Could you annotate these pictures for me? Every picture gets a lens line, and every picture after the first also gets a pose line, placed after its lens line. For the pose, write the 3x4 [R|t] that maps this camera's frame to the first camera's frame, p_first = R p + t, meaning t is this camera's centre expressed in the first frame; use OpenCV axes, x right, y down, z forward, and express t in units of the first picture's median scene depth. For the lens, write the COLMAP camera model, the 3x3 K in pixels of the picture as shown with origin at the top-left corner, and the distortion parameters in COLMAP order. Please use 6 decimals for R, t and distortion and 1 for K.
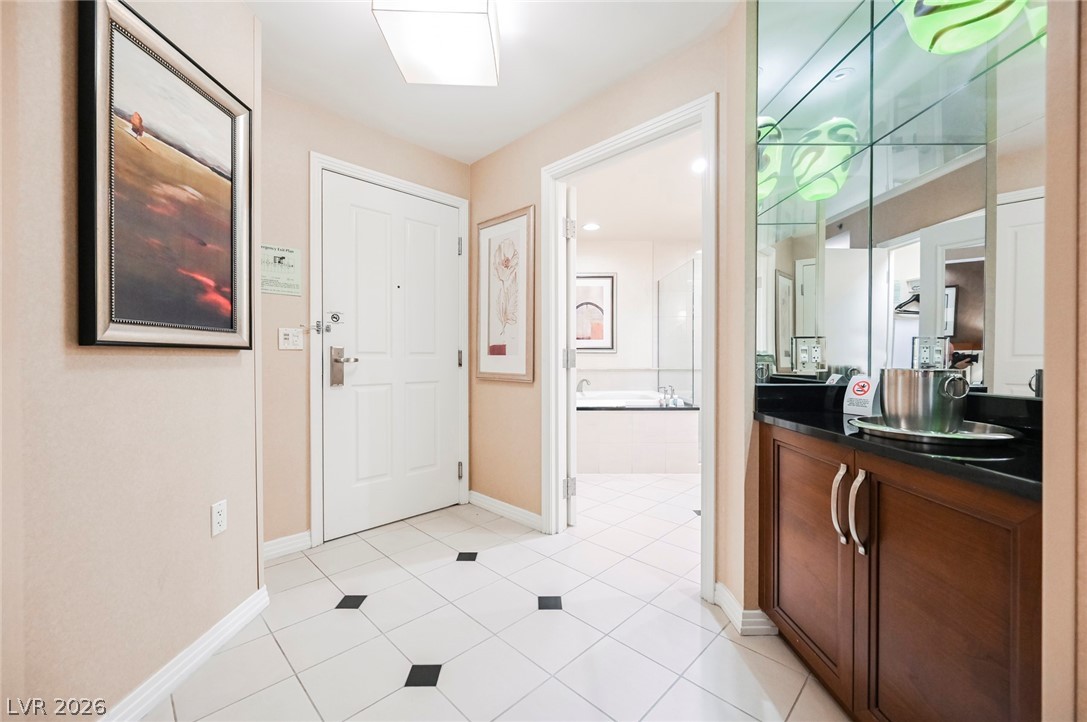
lens RADIAL K [[441.2, 0, 538.5], [0, 441.2, 360.4], [0, 0, 1]] dist [-0.000972, -0.000090]
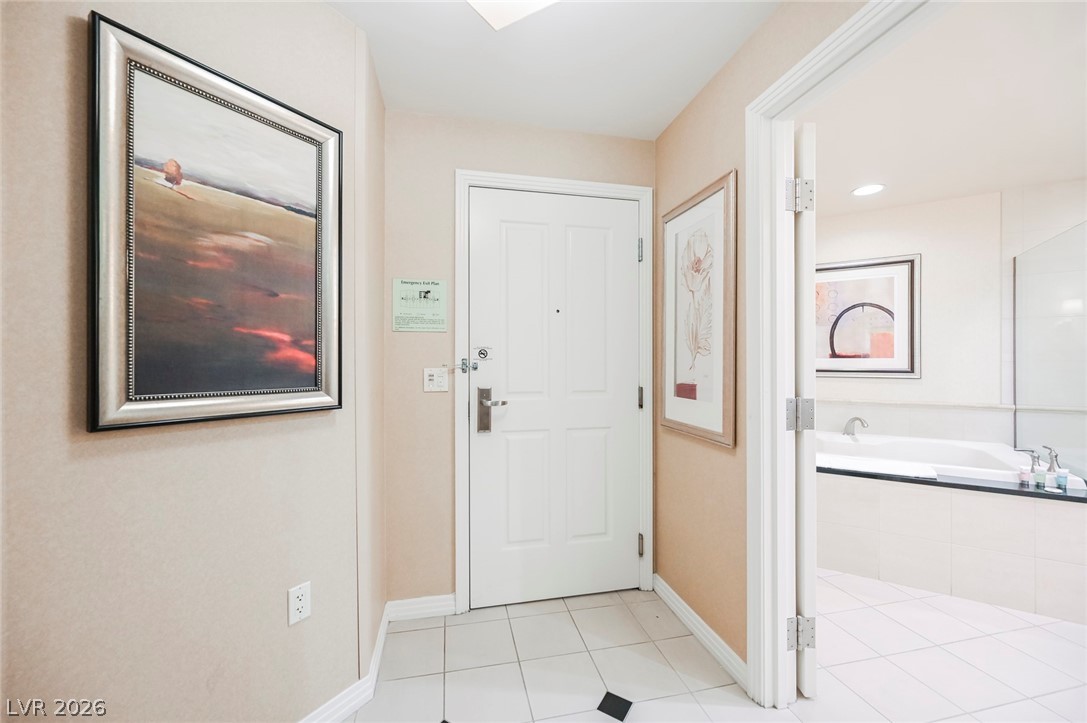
lens RADIAL K [[427.6, 0, 541.0], [0, 427.6, 361.7], [0, 0, 1]] dist [-0.000383, 0.000070]
pose [[0.842168, -0.002155, -0.539211, 0.095216], [0.000919, 0.999996, -0.002562, -0.081834], [0.539214, 0.001662, 0.842167, 0.363640]]
